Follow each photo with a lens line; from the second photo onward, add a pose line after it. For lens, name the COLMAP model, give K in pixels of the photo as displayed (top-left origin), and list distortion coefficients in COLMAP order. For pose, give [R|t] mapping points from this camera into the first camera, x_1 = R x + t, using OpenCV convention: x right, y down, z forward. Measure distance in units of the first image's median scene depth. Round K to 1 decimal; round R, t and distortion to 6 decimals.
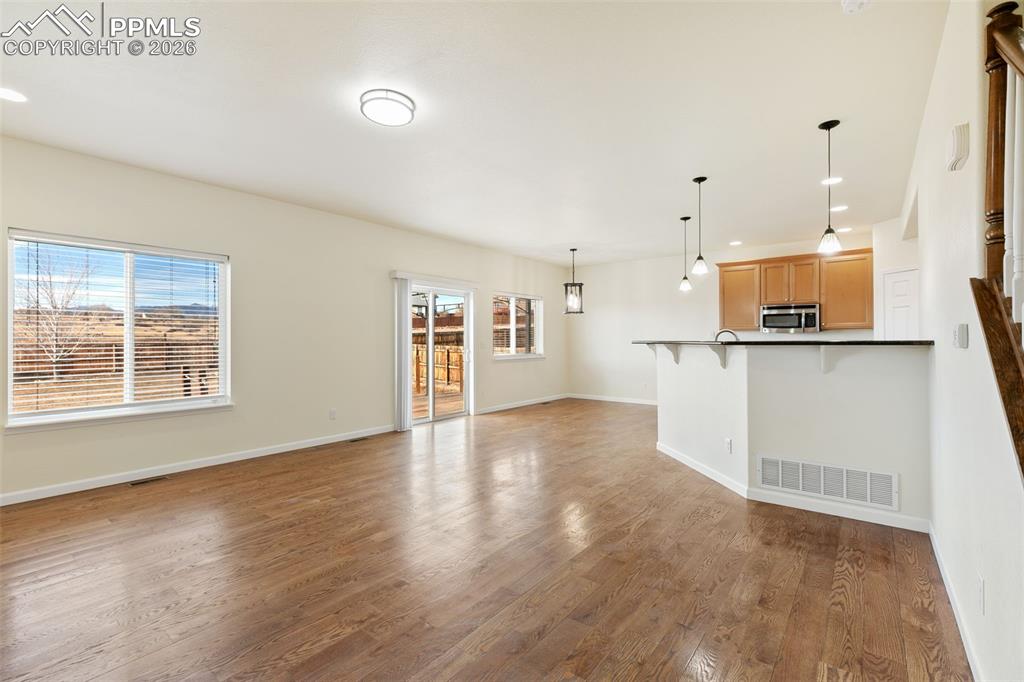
lens RADIAL K [[458.5, 0, 513.8], [0, 458.5, 338.5], [0, 0, 1]] dist [0.001159, 0.000206]
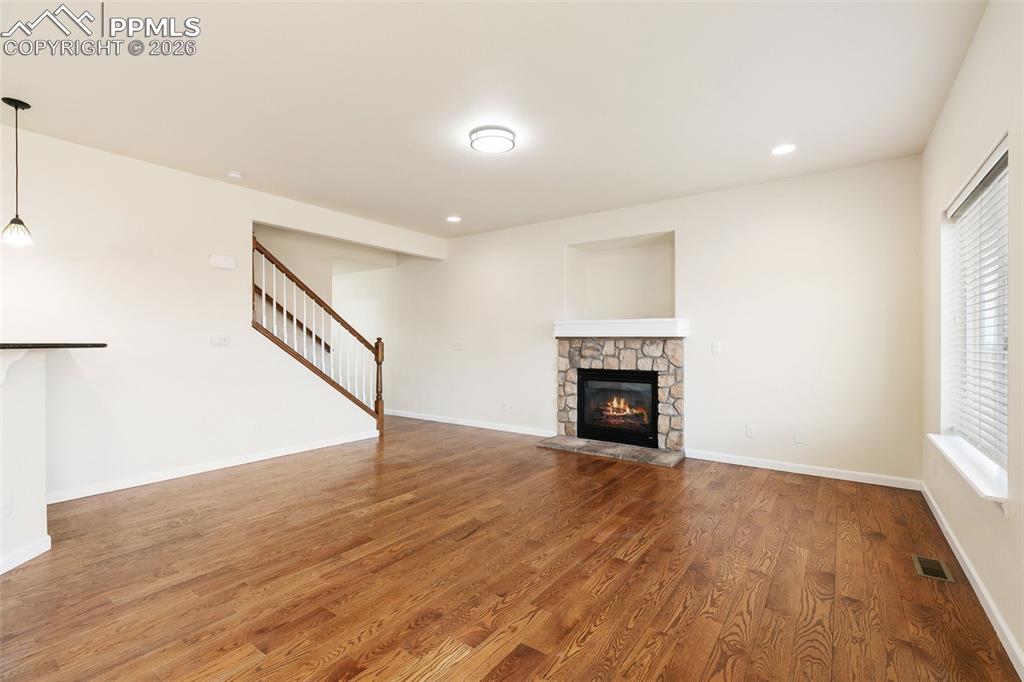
lens RADIAL K [[458.5, 0, 505.0], [0, 458.5, 342.8], [0, 0, 1]] dist [0.001159, 0.000206]
pose [[-0.999493, 0.001752, -0.031780, -0.112322], [0.001816, 0.999996, -0.001979, 0.004056], [0.031776, -0.002035, -0.999493, 0.901736]]
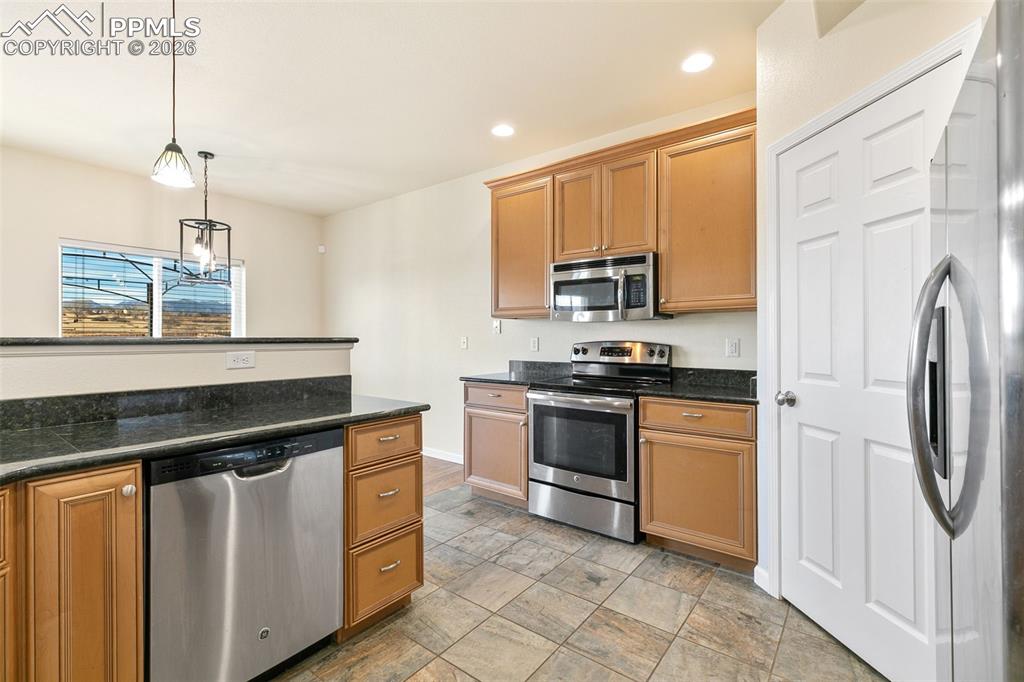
lens RADIAL K [[458.5, 0, 514.3], [0, 458.5, 337.5], [0, 0, 1]] dist [0.001159, 0.000206]
pose [[0.999996, 0.001123, 0.002683, 0.507217], [-0.001142, 0.999973, 0.007192, 0.000455], [-0.002675, -0.007195, 0.999971, 0.541970]]
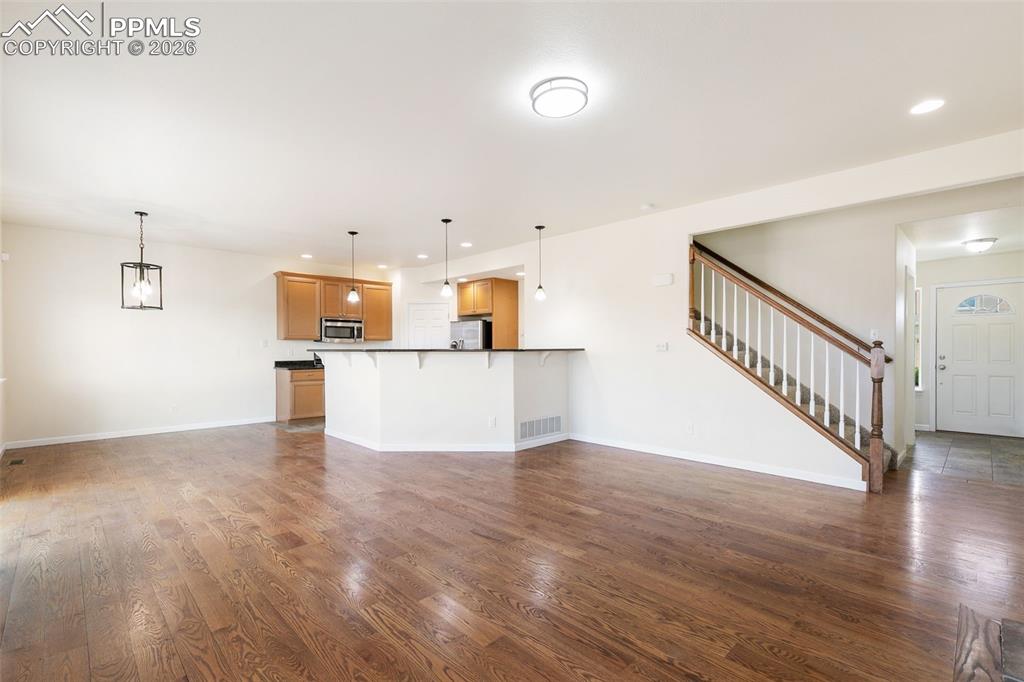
lens RADIAL K [[458.5, 0, 514.7], [0, 458.5, 349.2], [0, 0, 1]] dist [0.001159, 0.000206]
pose [[0.126014, -0.001029, 0.992028, -0.509158], [-0.002353, 0.999996, 0.001337, 0.002199], [-0.992026, -0.002503, 0.126011, 0.406335]]
